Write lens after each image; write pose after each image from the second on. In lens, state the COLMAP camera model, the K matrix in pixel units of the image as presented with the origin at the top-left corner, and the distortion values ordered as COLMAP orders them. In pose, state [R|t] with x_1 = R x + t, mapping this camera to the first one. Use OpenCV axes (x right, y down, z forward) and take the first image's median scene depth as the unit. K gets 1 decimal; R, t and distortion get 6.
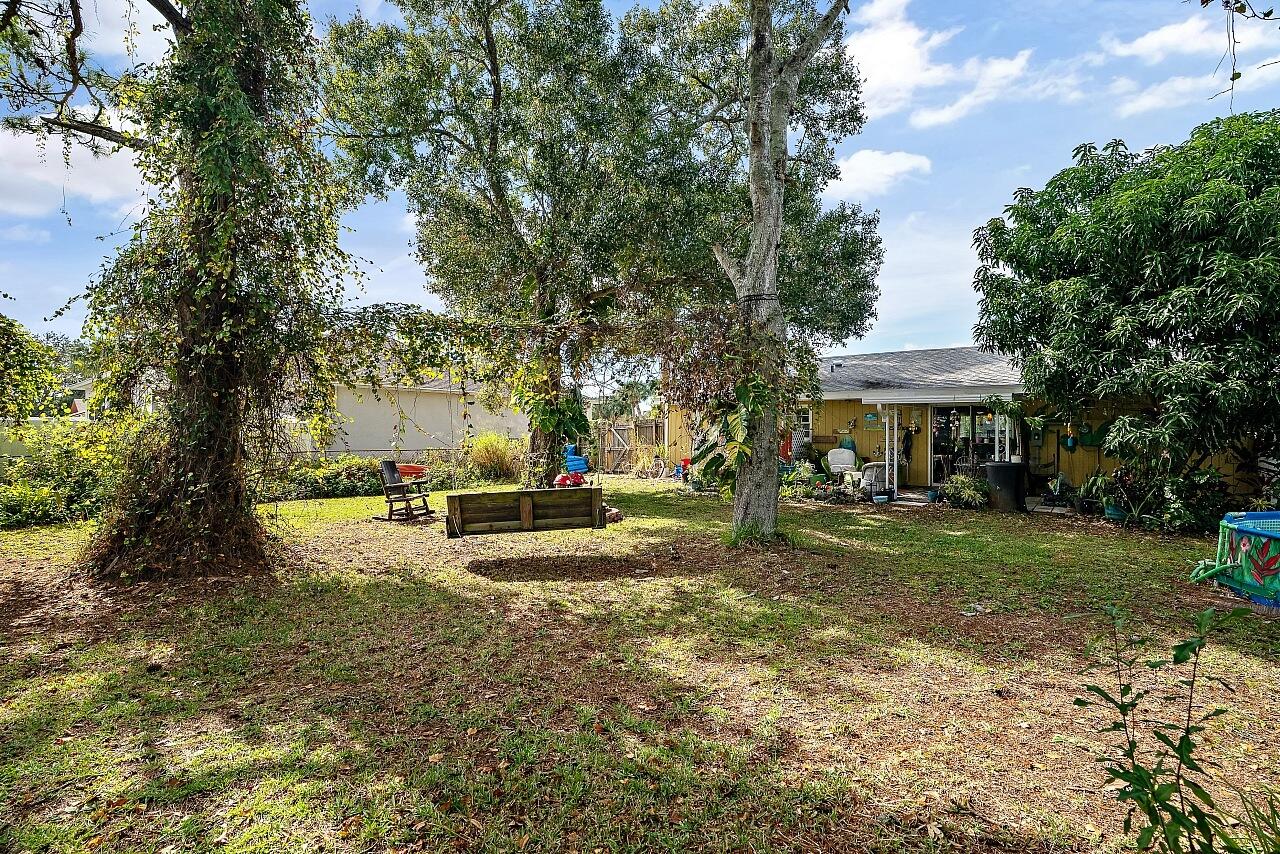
lens RADIAL K [[584.3, 0, 630.9], [0, 584.3, 425.8], [0, 0, 1]] dist [-0.001627, 0.000226]
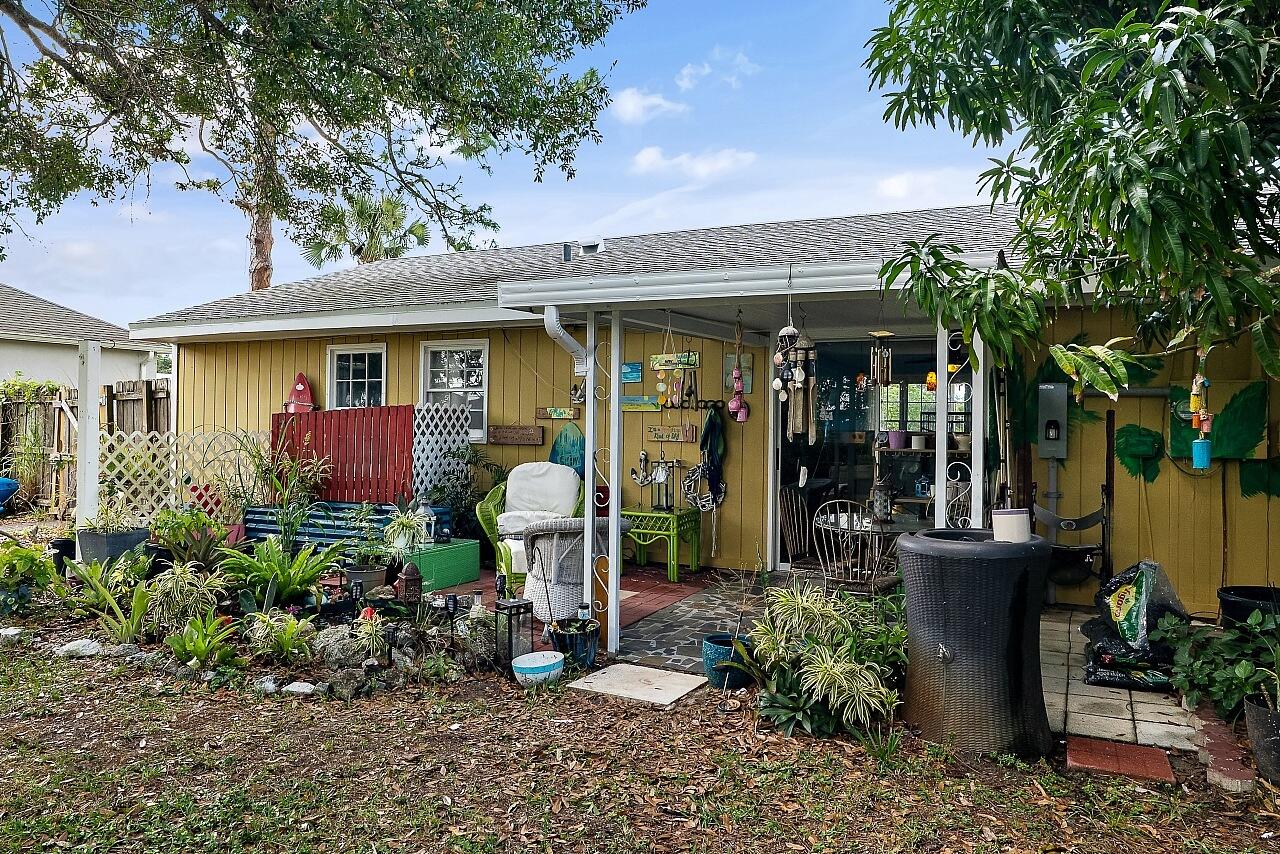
lens RADIAL K [[854.5, 0, 654.4], [0, 854.5, 426.3], [0, 0, 1]] dist [-0.003818, 0.000391]
pose [[0.974011, 0.005366, 0.226438, 0.430940], [-0.008711, 0.999867, 0.013773, 0.012788], [-0.226334, -0.015387, 0.973928, 0.682276]]
